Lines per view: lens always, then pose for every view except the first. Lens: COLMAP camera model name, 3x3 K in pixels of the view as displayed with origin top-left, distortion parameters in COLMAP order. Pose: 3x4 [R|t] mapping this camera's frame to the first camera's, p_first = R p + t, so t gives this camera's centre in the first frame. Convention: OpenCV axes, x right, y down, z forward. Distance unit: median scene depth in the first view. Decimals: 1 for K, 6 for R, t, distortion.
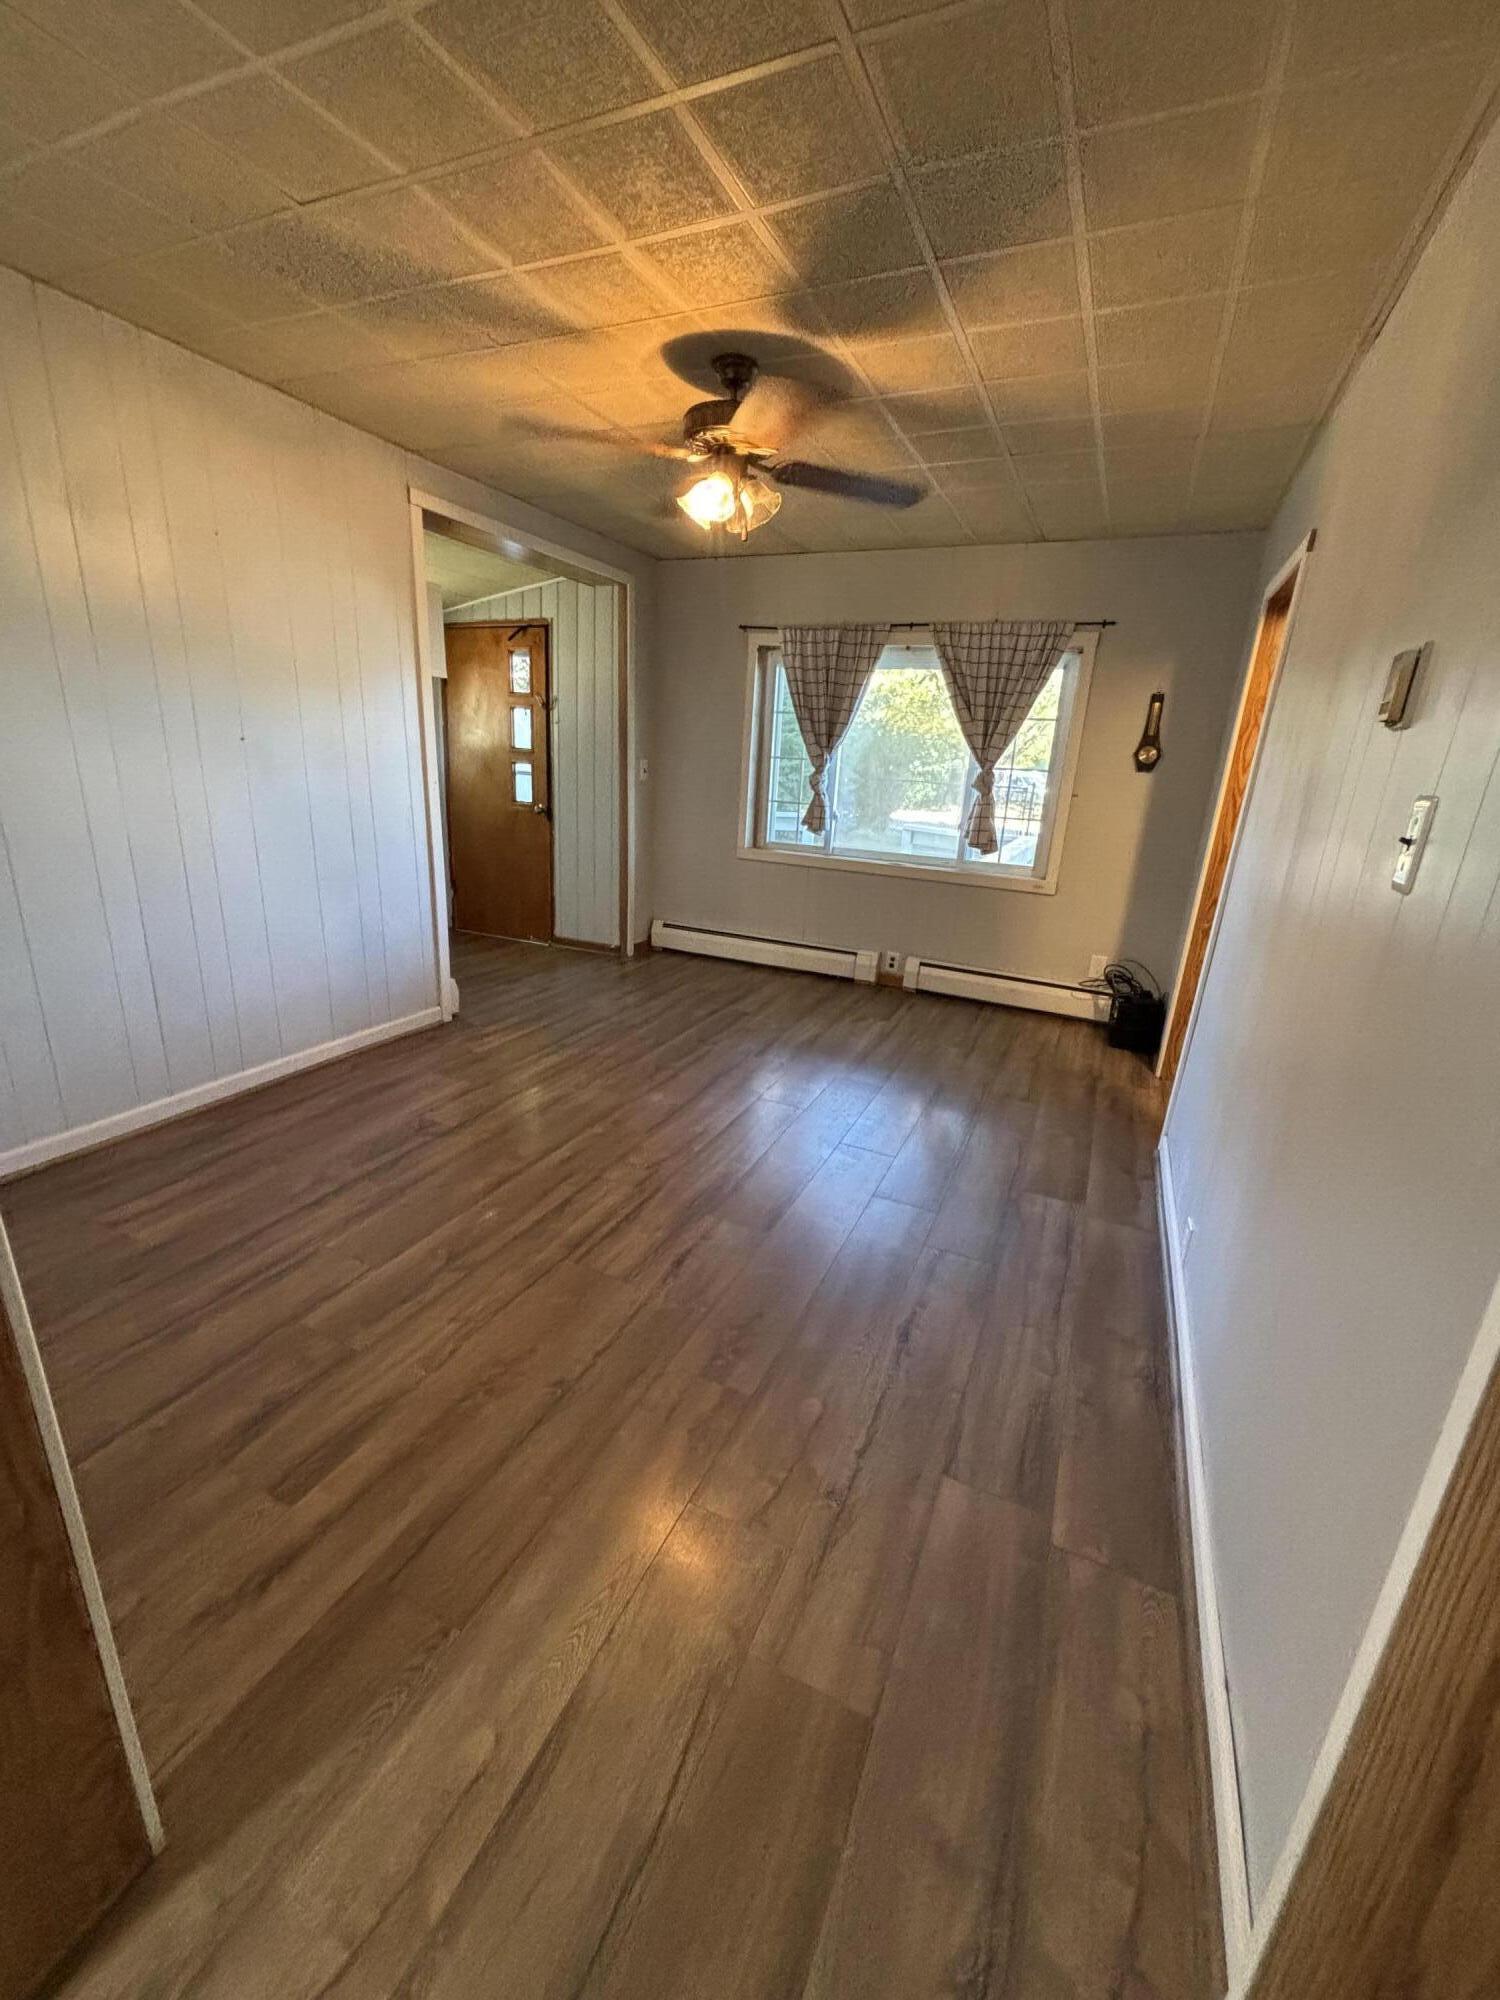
lens RADIAL K [[806.1, 0, 745.0], [0, 806.1, 993.4], [0, 0, 1]] dist [0.002467, 0.000285]
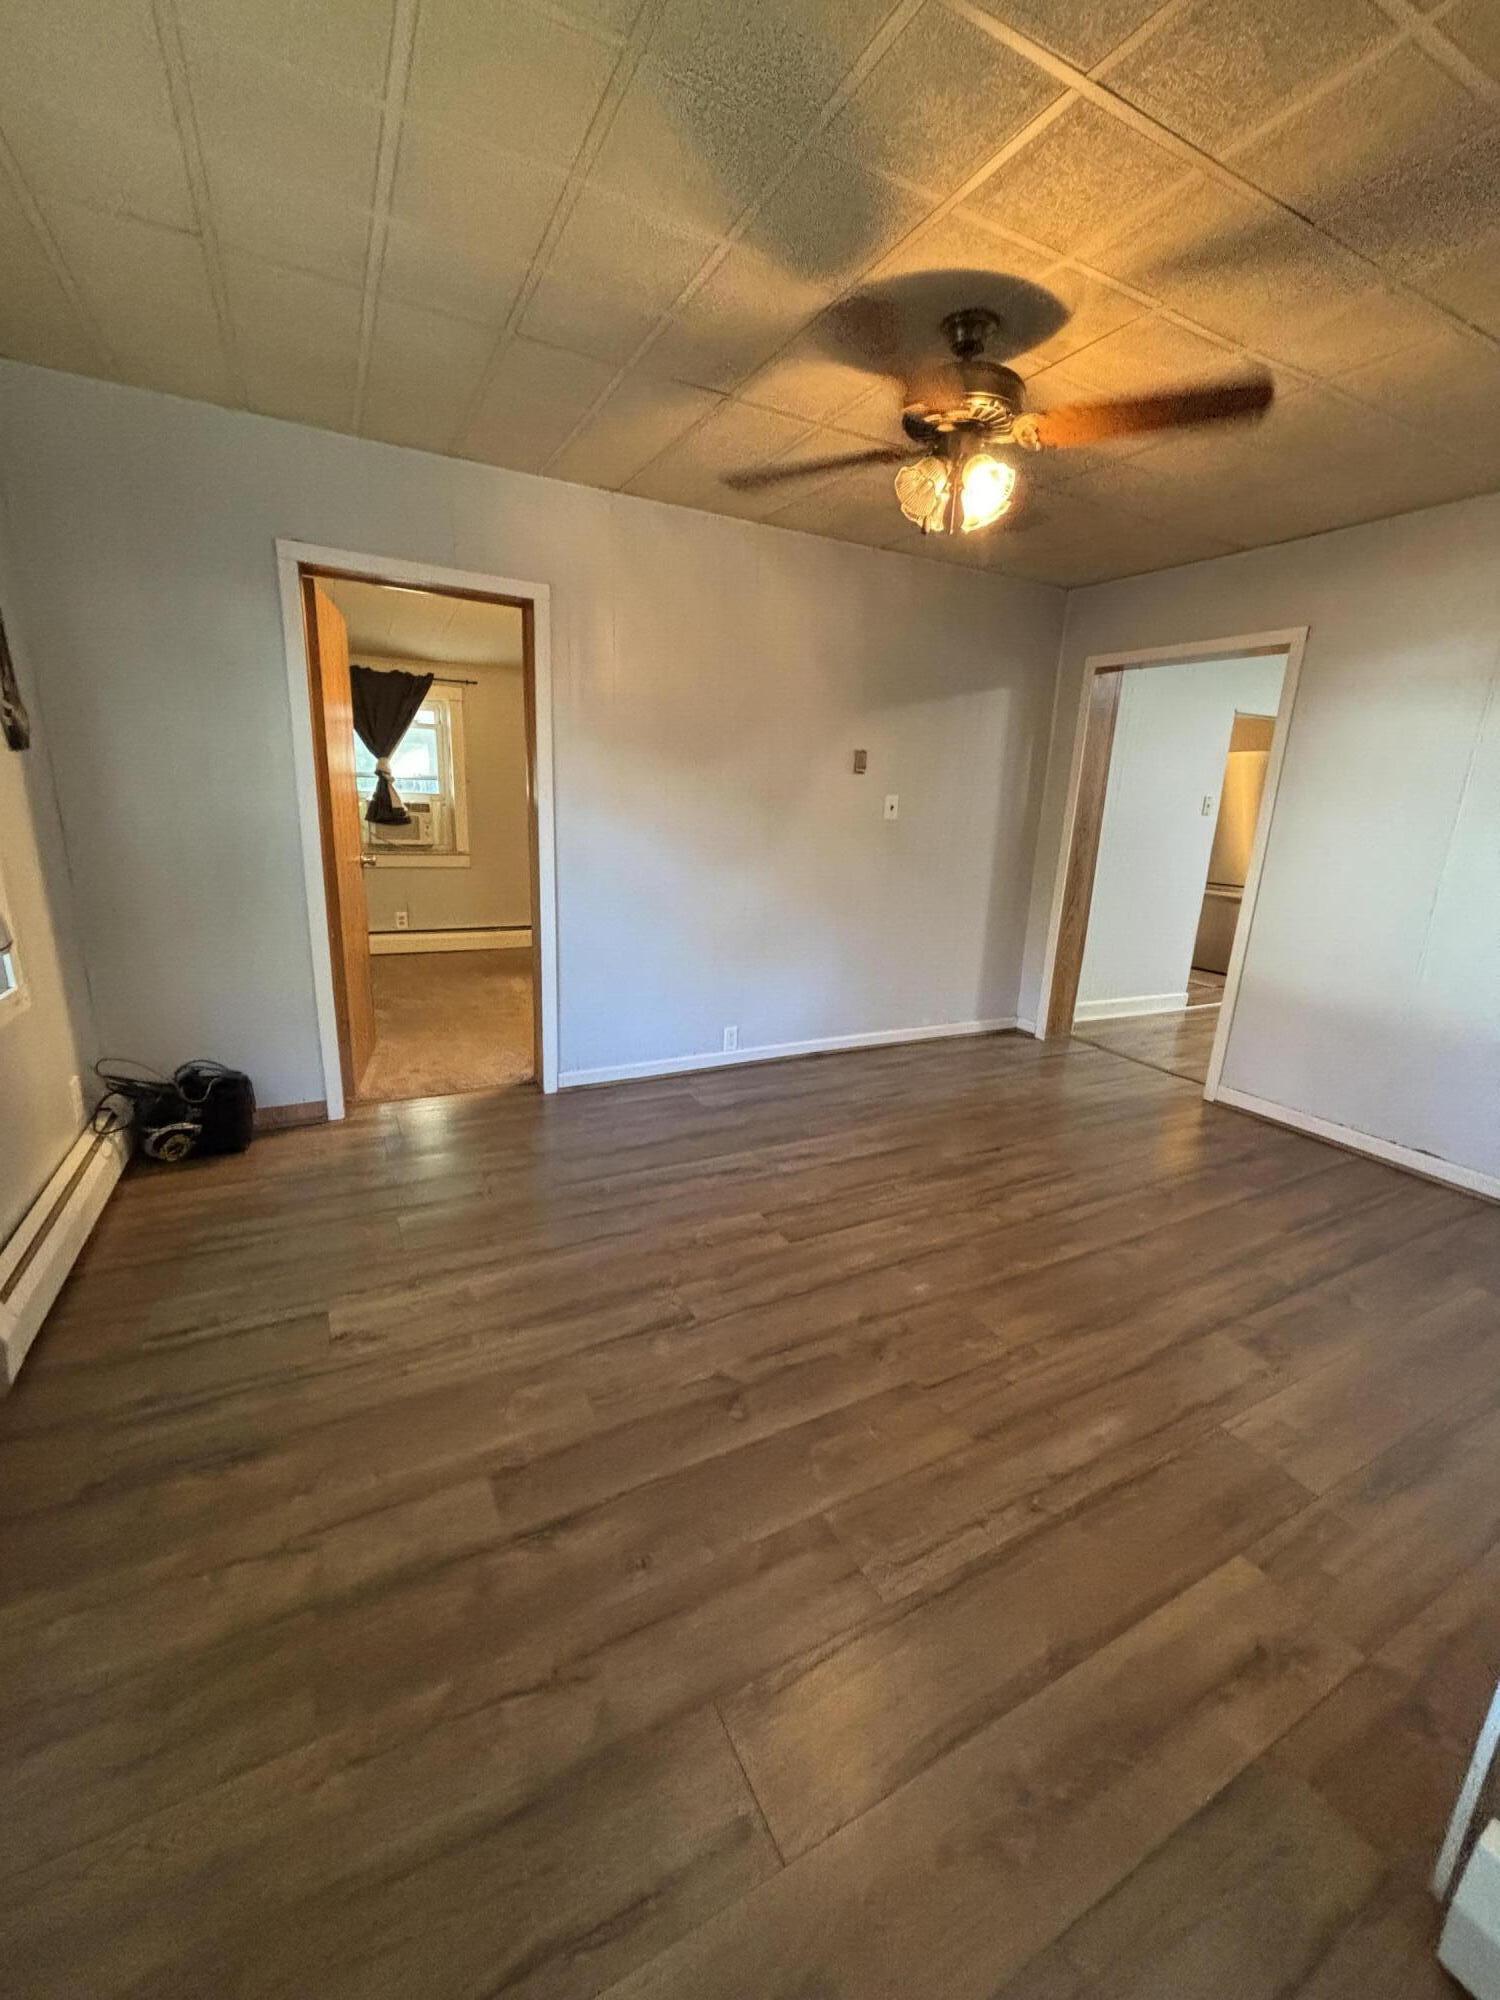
lens RADIAL K [[806.1, 0, 766.0], [0, 806.1, 990.7], [0, 0, 1]] dist [0.002467, 0.000285]
pose [[-0.803011, -0.229964, 0.549809, -0.333653], [0.085204, 0.868777, 0.487818, -0.457020], [-0.589842, 0.438569, -0.678044, 1.467255]]
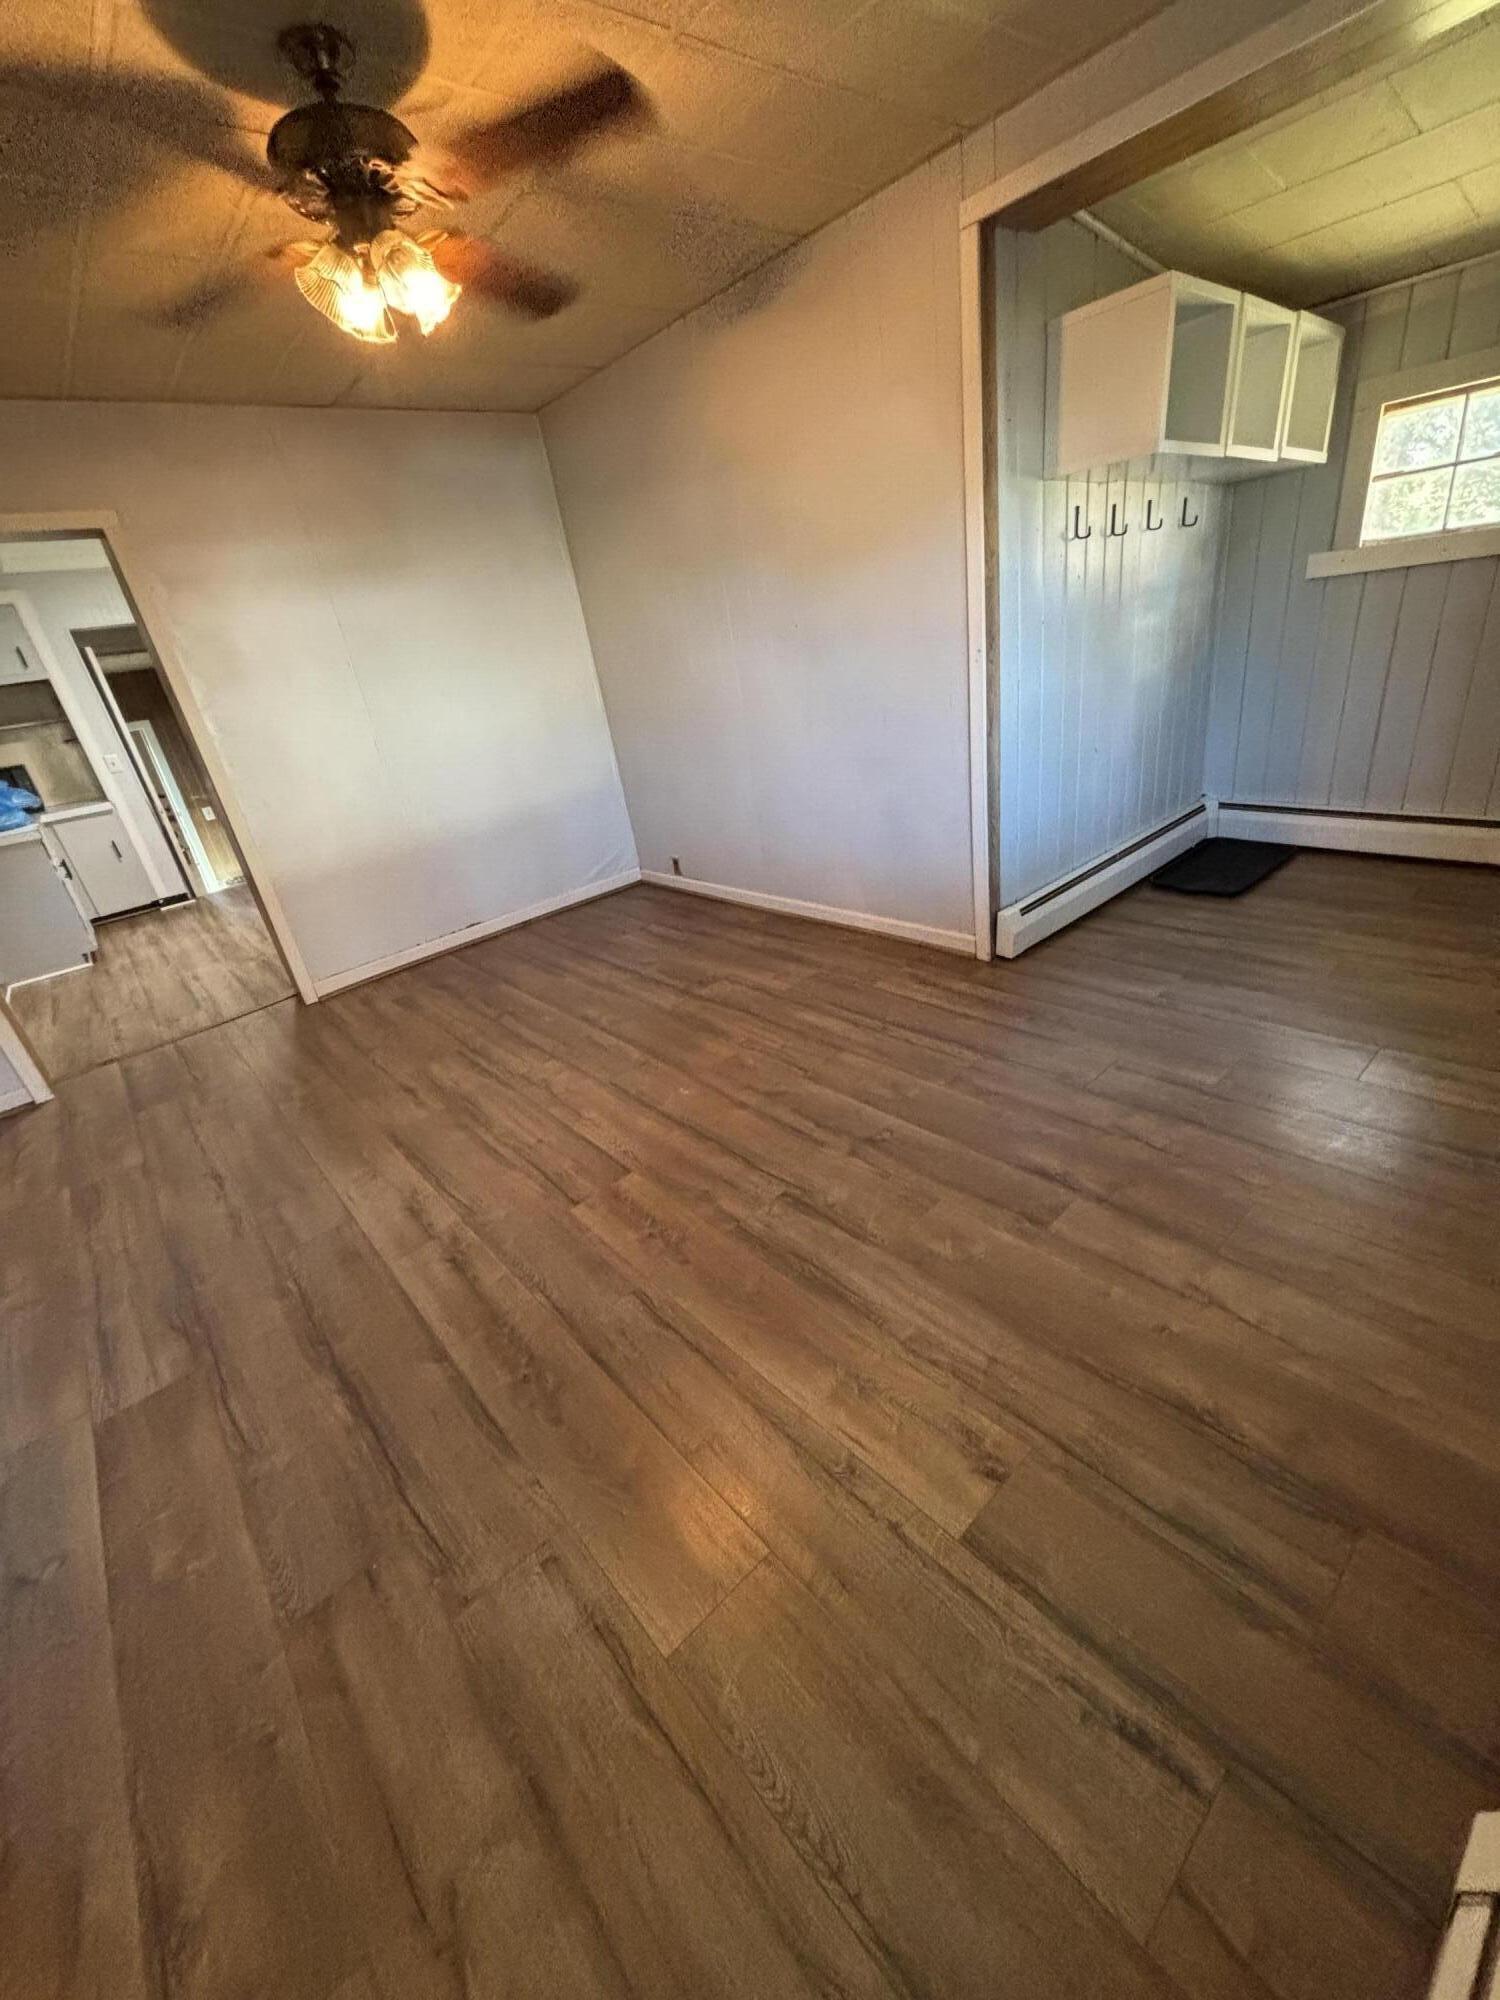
lens RADIAL K [[806.1, 0, 753.1], [0, 806.1, 989.8], [0, 0, 1]] dist [0.002467, 0.000285]
pose [[-0.408725, 0.382994, -0.828408, 0.502171], [-0.138226, 0.871239, 0.470995, -0.355381], [0.902130, 0.307014, -0.303157, 1.296478]]
